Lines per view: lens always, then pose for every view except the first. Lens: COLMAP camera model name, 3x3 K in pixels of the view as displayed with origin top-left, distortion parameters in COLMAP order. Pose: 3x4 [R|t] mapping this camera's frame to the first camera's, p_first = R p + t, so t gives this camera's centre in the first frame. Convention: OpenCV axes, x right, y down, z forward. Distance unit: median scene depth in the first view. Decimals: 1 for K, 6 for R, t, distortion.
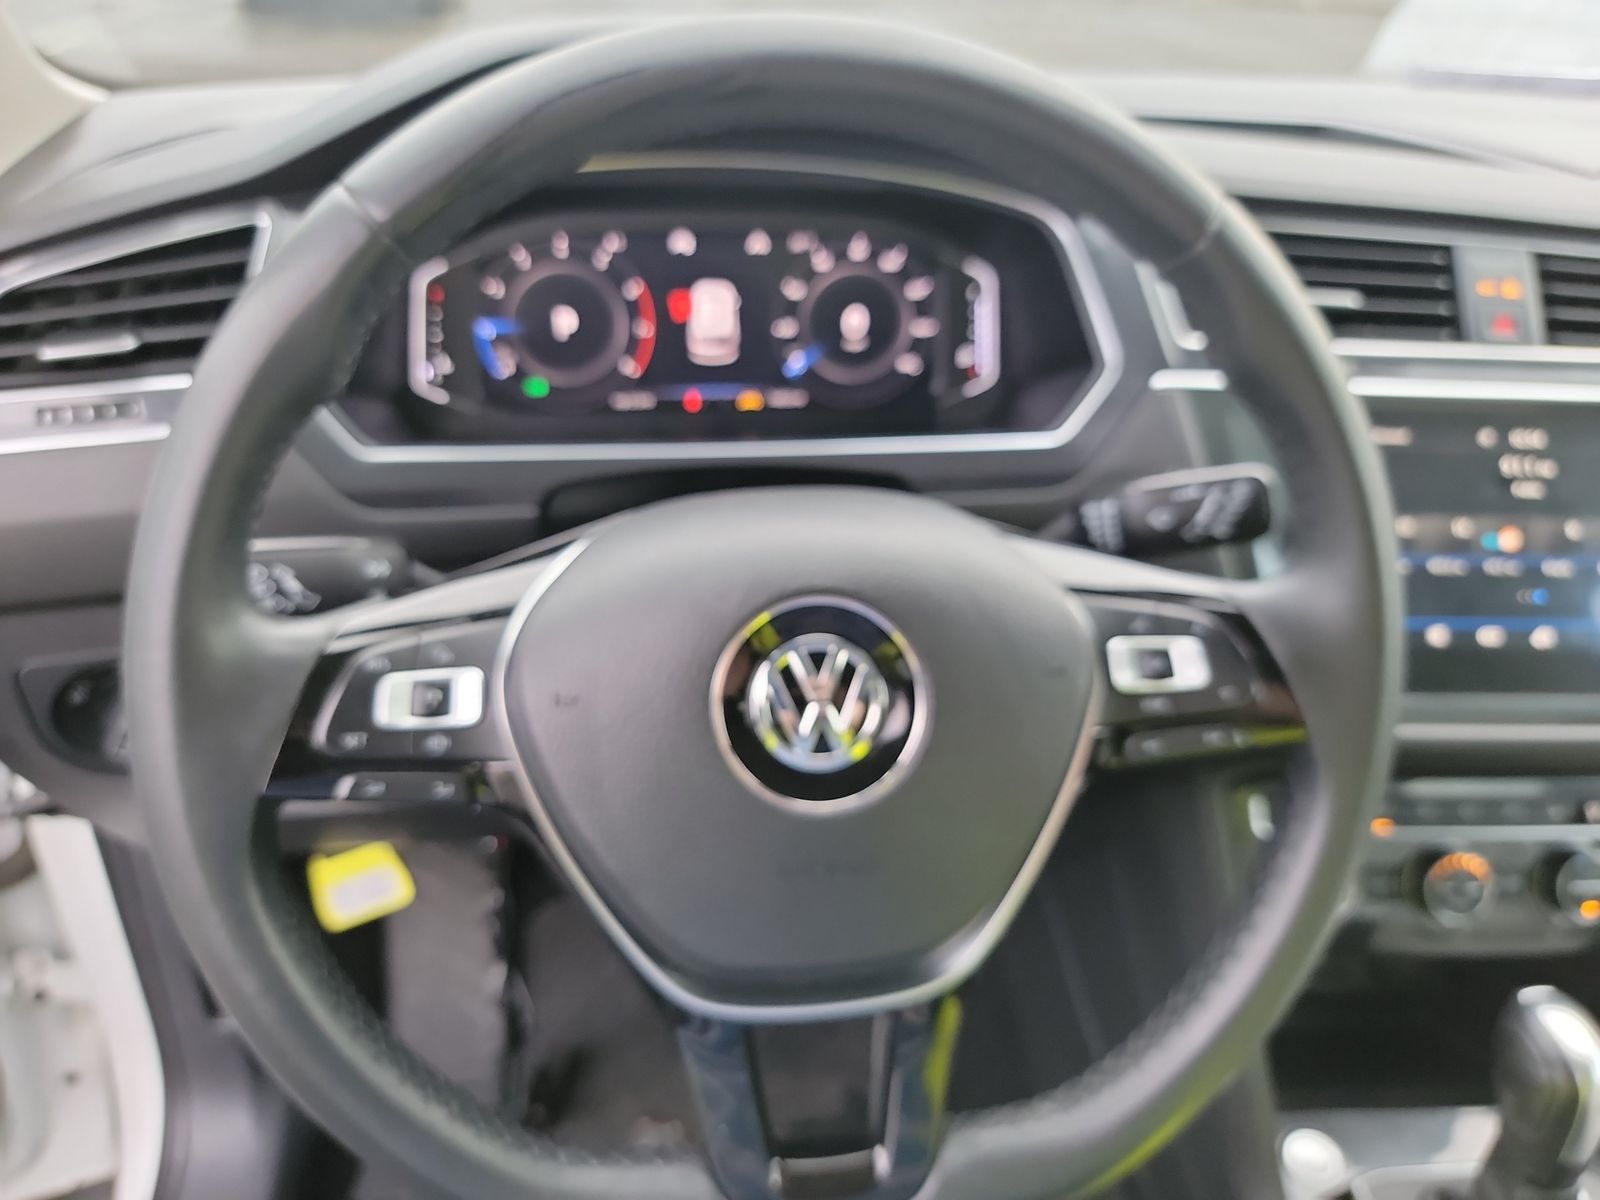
lens RADIAL K [[1137.0, 0, 806.1], [0, 1137.0, 567.8], [0, 0, 1]] dist [0.010155, 0.002352]
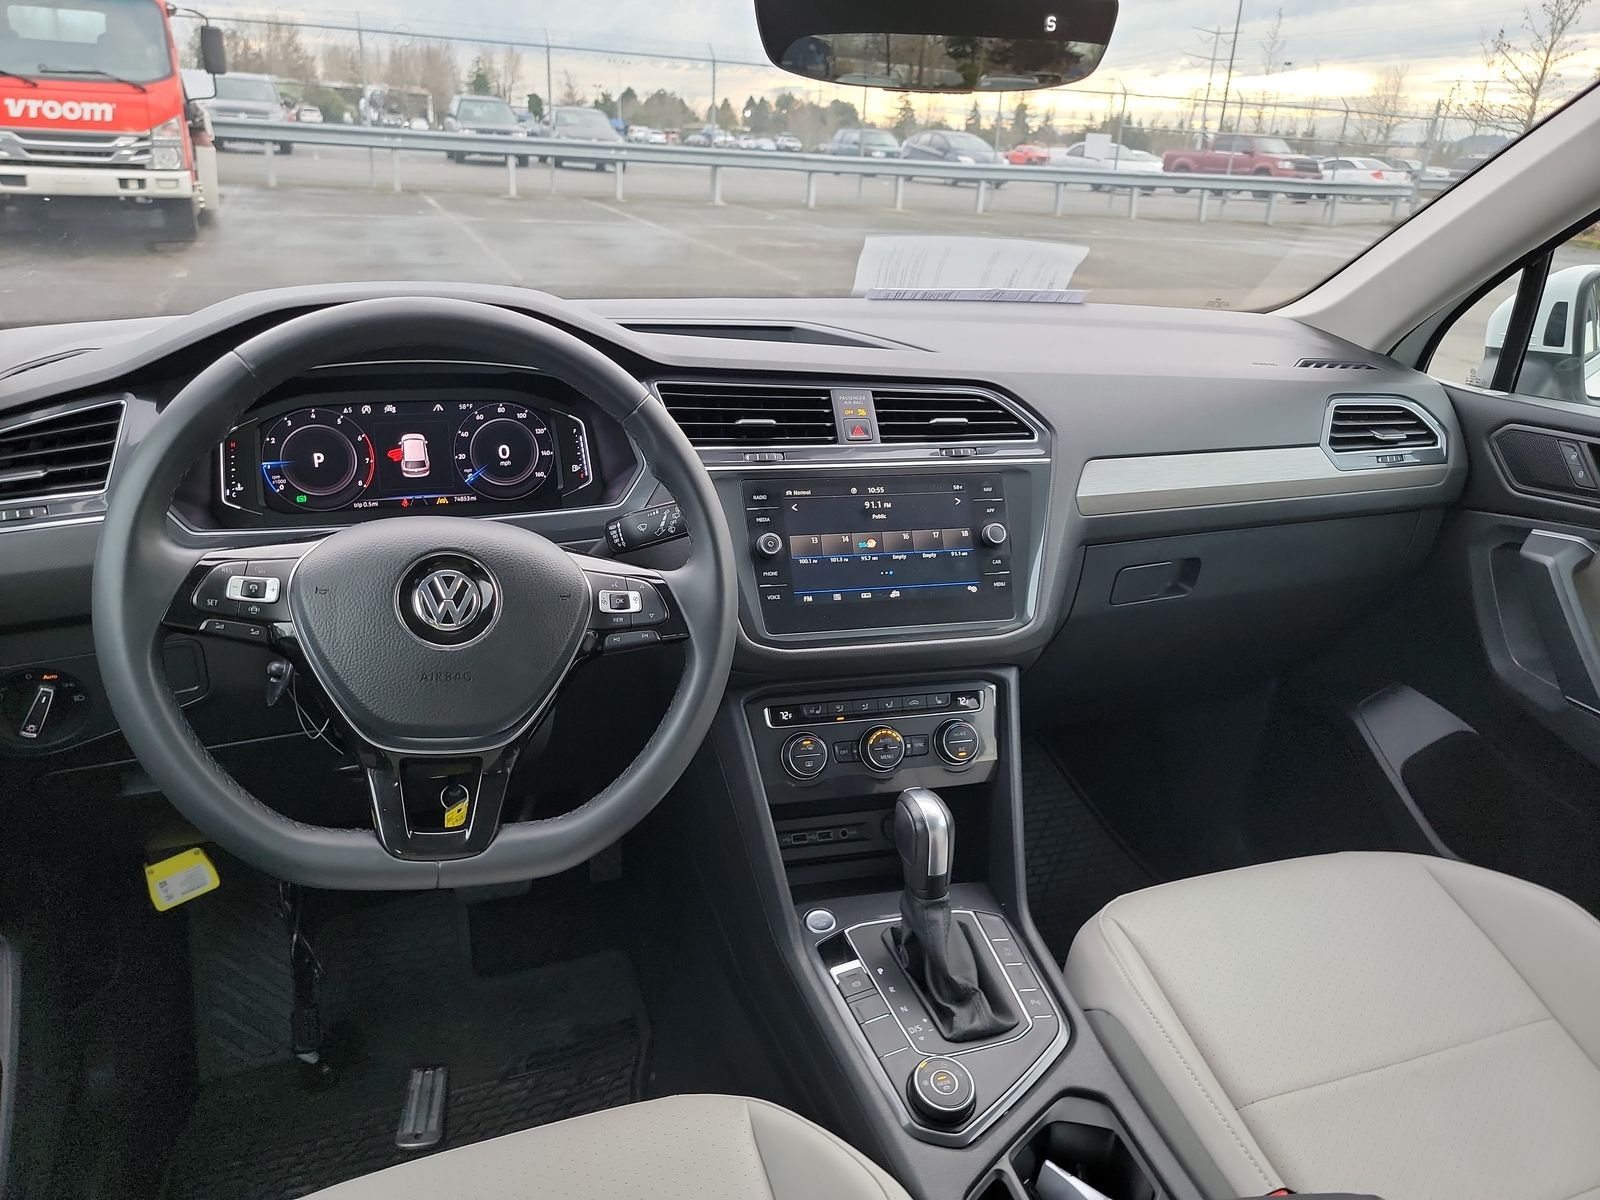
lens RADIAL K [[1111.6, 0, 800.0], [0, 1111.6, 600.0], [0, 0, 1]] dist [0.077212, -0.053987]
pose [[0.981441, -0.078683, 0.174878, 0.177690], [0.102963, 0.985562, -0.134409, 0.286537], [-0.161777, 0.149921, 0.975373, -0.695929]]
